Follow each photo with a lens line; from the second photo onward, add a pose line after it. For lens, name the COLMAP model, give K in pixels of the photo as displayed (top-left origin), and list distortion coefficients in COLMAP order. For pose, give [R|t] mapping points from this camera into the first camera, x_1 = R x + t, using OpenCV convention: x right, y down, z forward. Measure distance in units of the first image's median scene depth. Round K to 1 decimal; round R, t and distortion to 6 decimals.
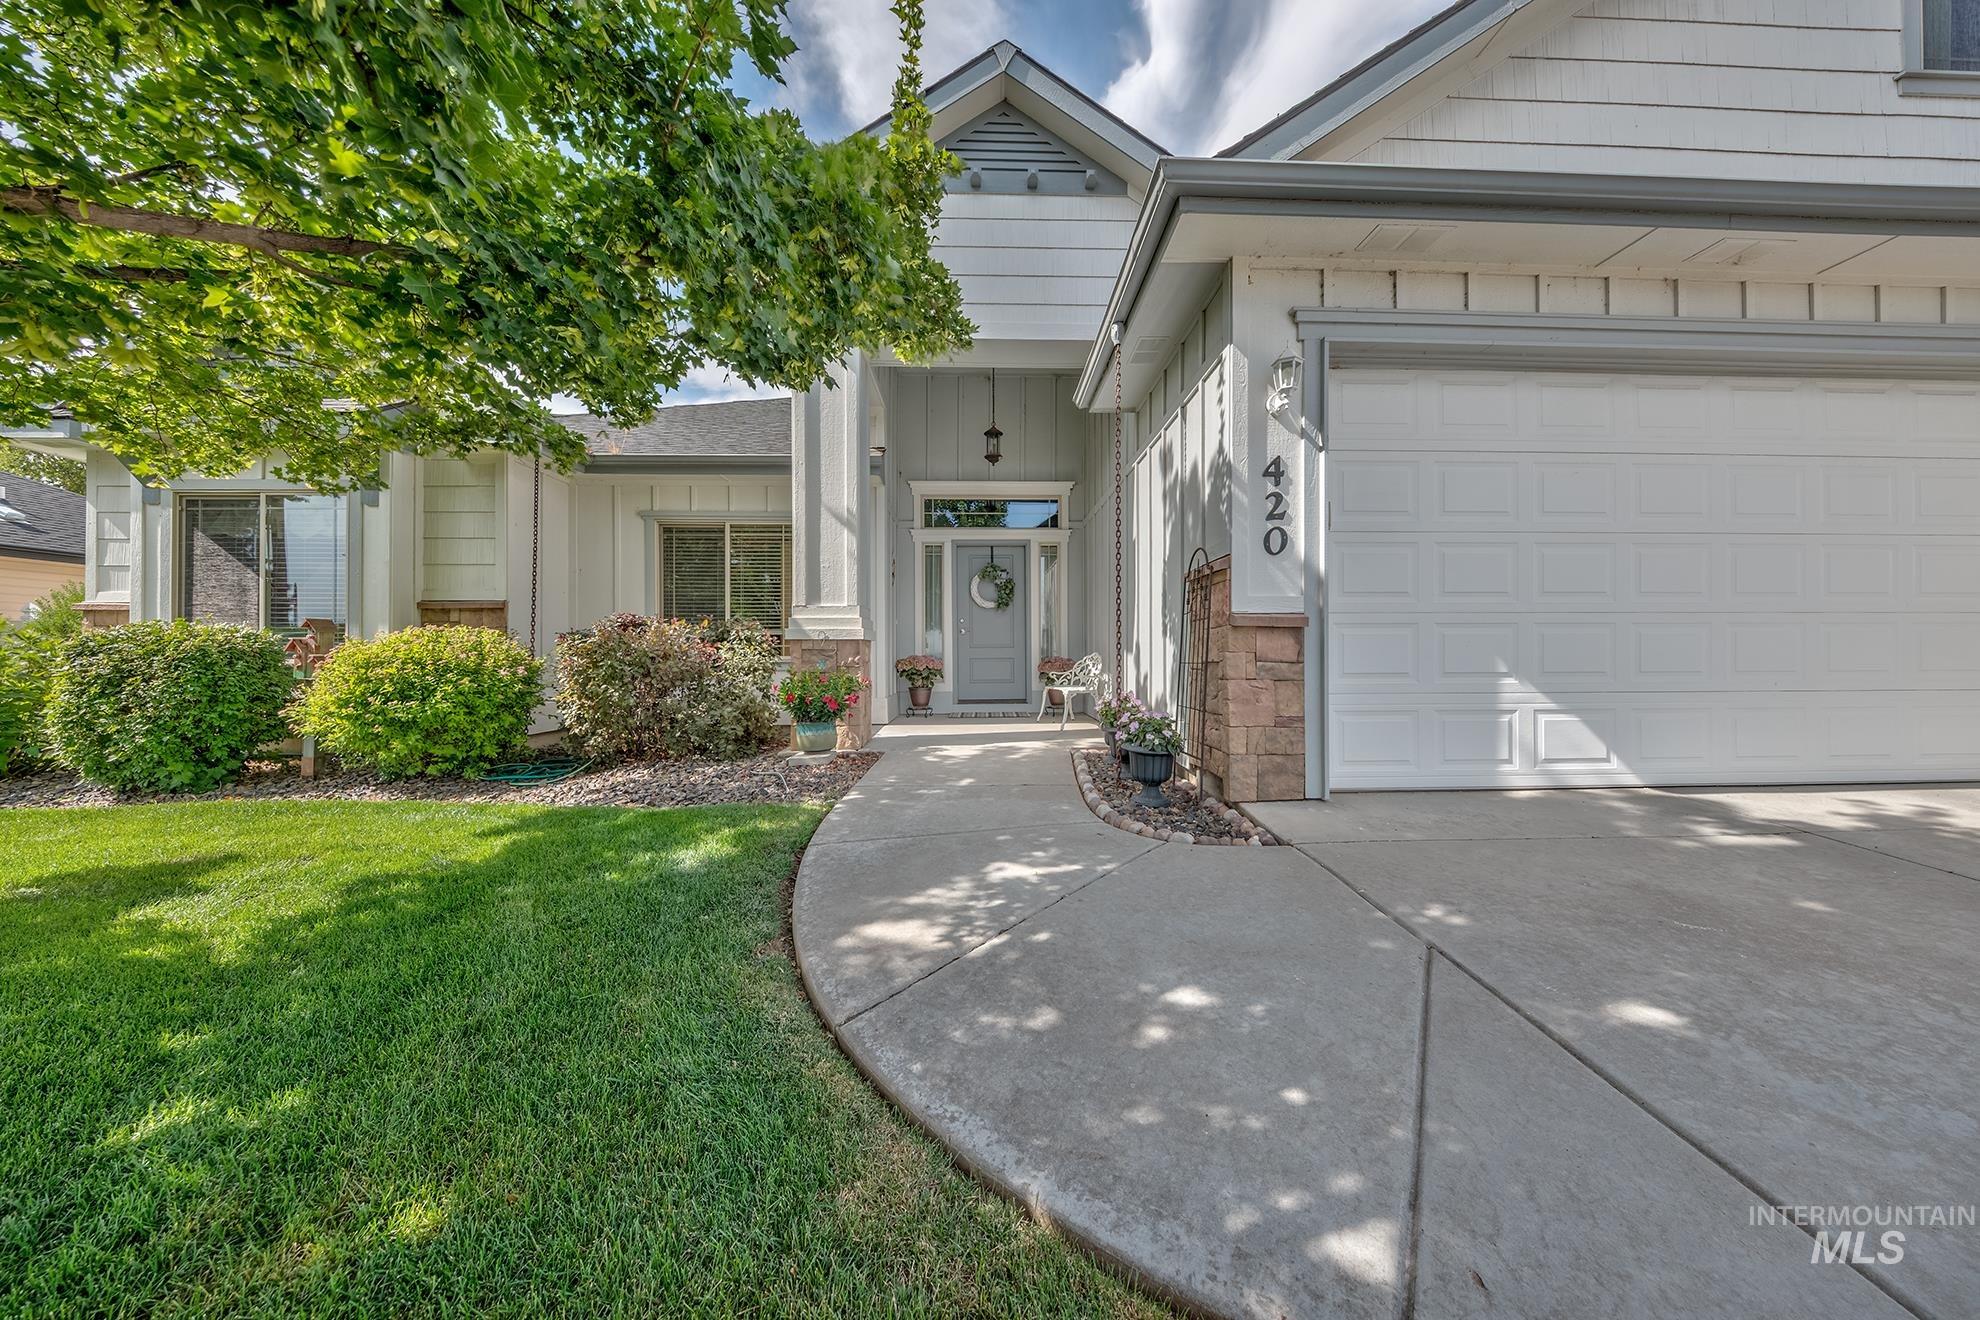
lens RADIAL K [[656.7, 0, 981.1], [0, 656.7, 660.2], [0, 0, 1]] dist [-0.002815, -0.000079]
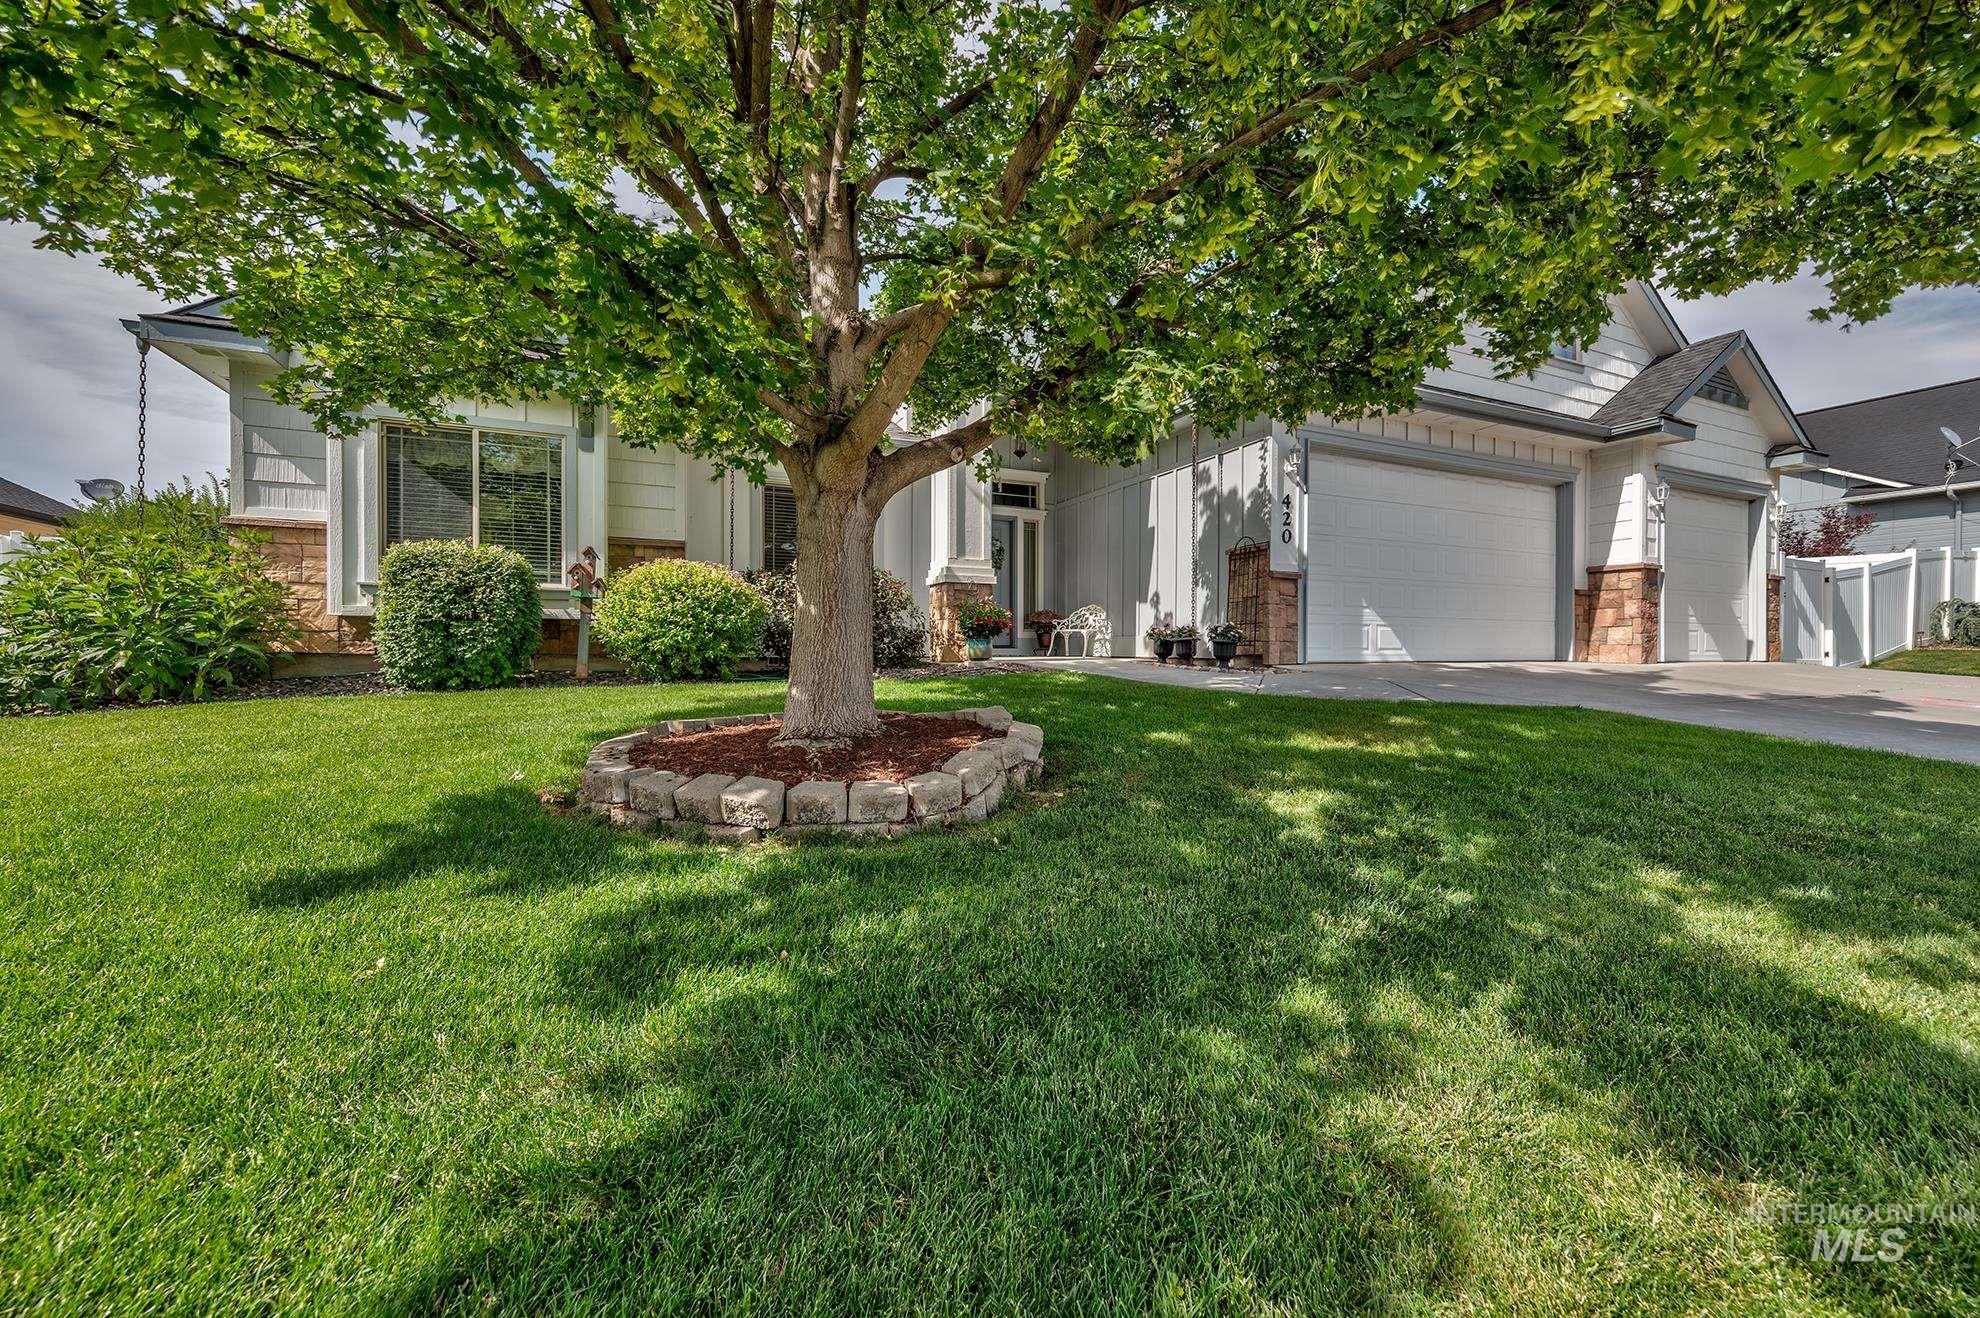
lens RADIAL K [[801.2, 0, 997.6], [0, 801.2, 649.1], [0, 0, 1]] dist [0.002660, -0.002490]
pose [[0.919718, 0.006906, 0.392519, -0.893784], [-0.005575, 0.999974, -0.004530, 0.122087], [-0.392540, 0.001978, 0.919733, -0.615778]]
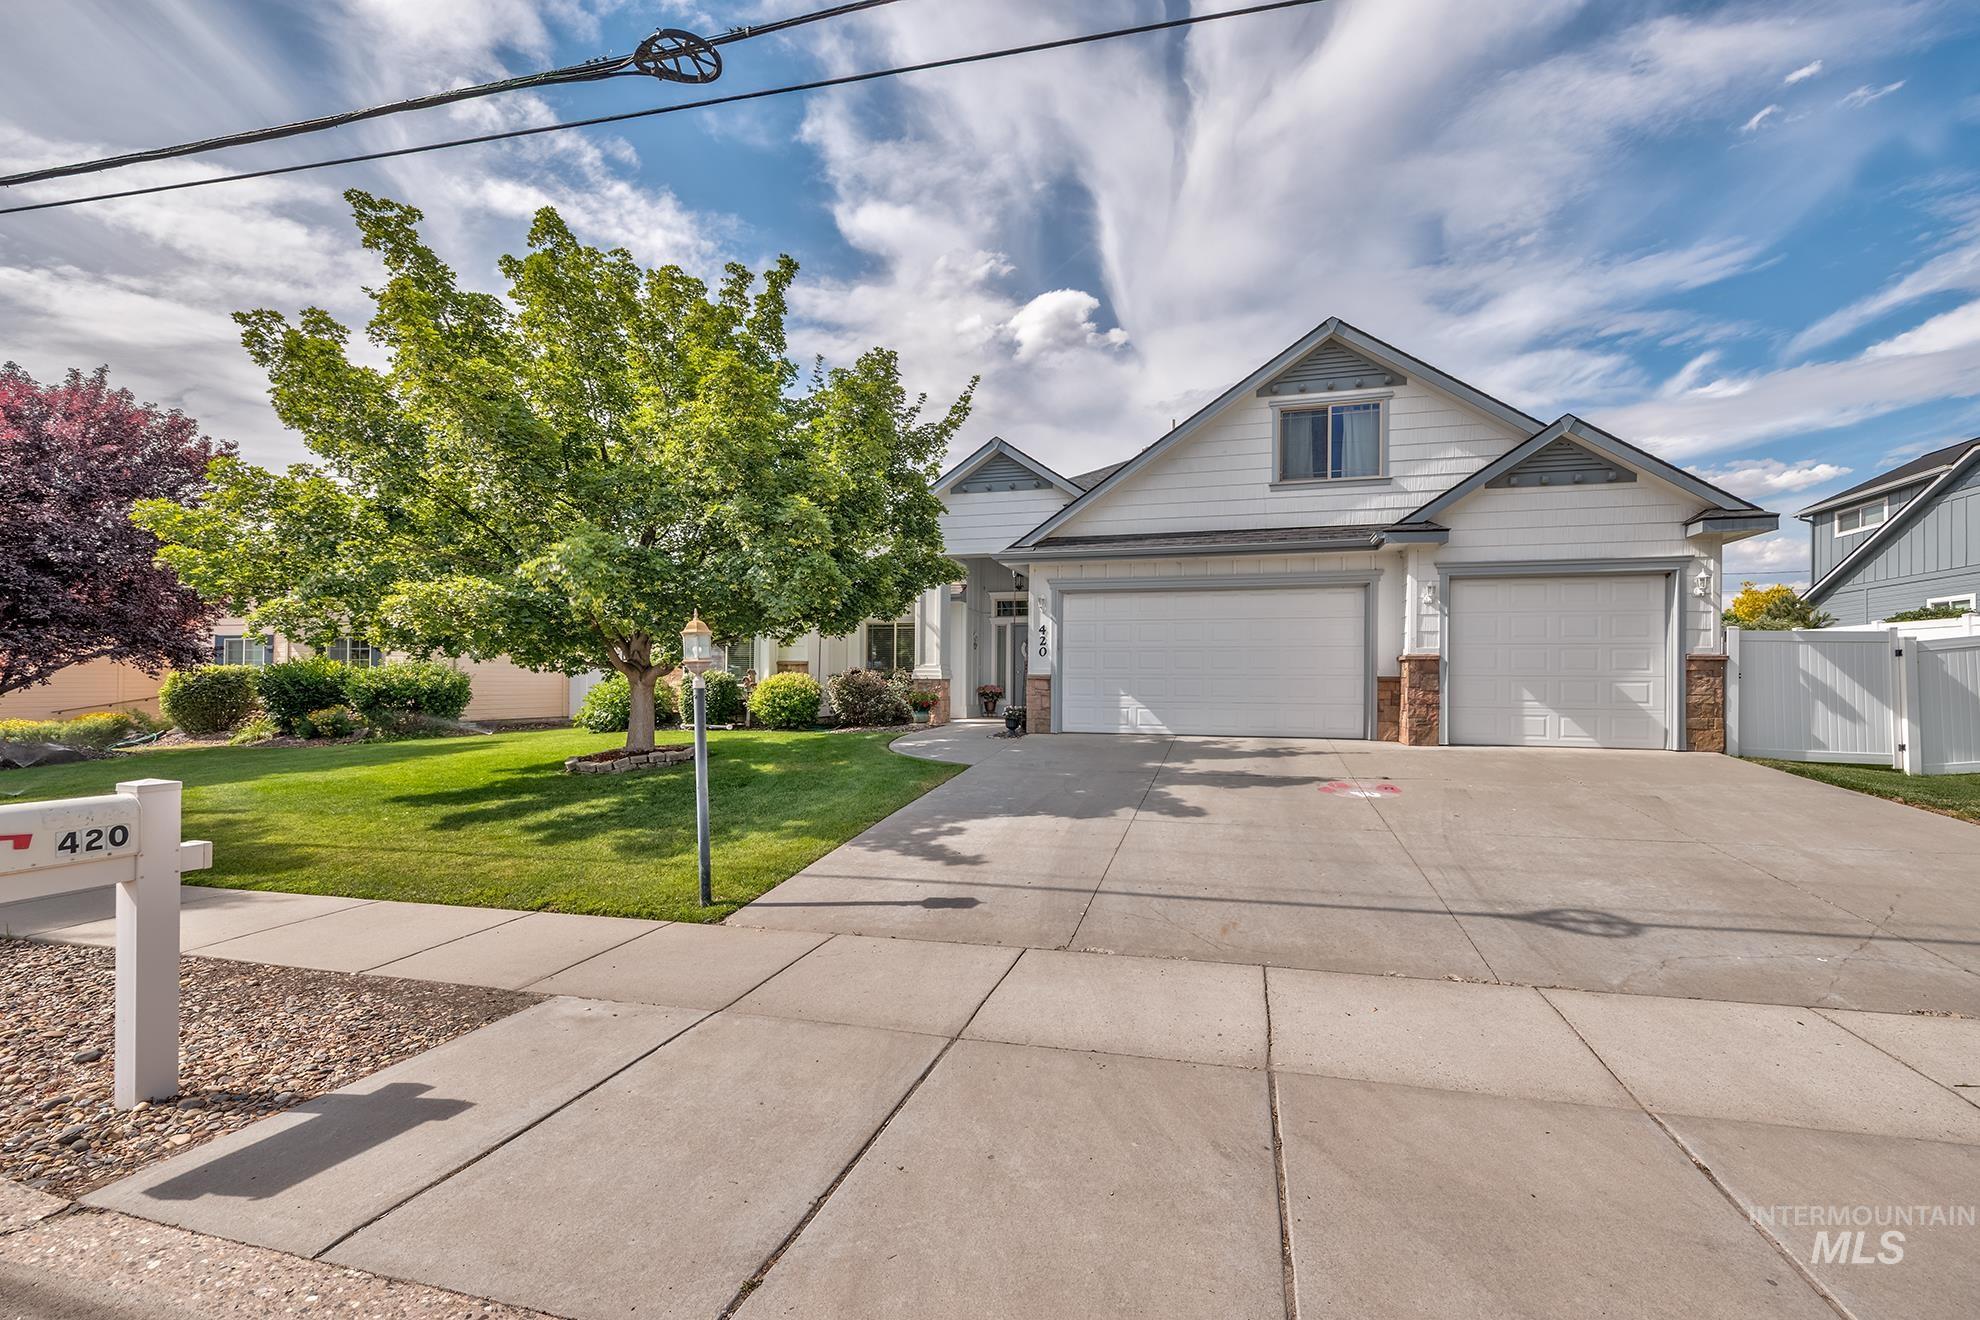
lens RADIAL K [[801.2, 0, 988.6], [0, 801.2, 684.7], [0, 0, 1]] dist [0.002660, -0.002490]
pose [[0.955608, 0.012122, -0.294393, 0.894633], [-0.013218, 0.999911, -0.001733, -0.008376], [0.294345, 0.005548, 0.955683, -1.859656]]
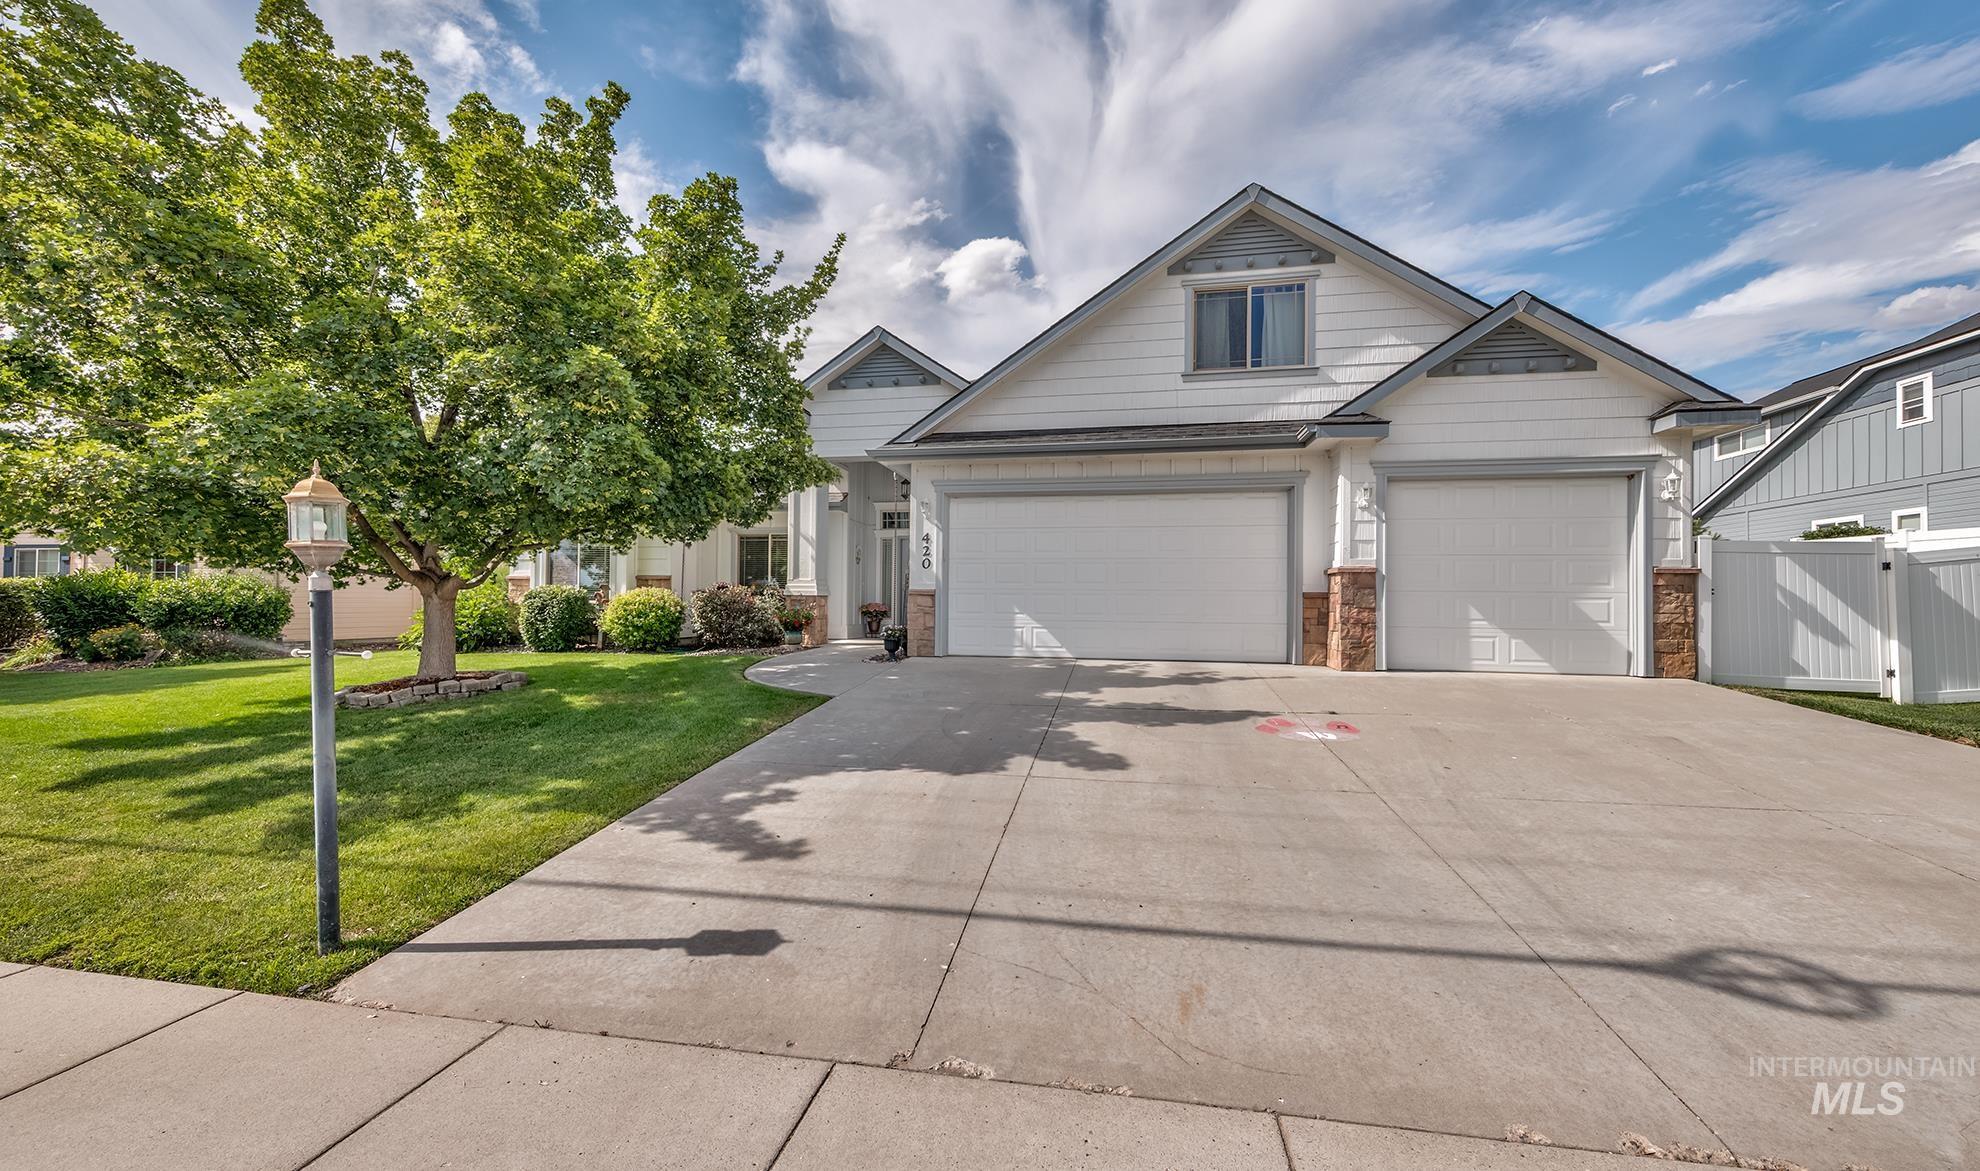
lens RADIAL K [[754.4, 0, 937.5], [0, 754.4, 599.9], [0, 0, 1]] dist [-0.001672, -0.000565]
pose [[0.971323, 0.012989, -0.237409, 0.837880], [-0.016261, 0.999798, -0.011831, 0.006746], [0.237207, 0.015352, 0.971338, -1.399006]]
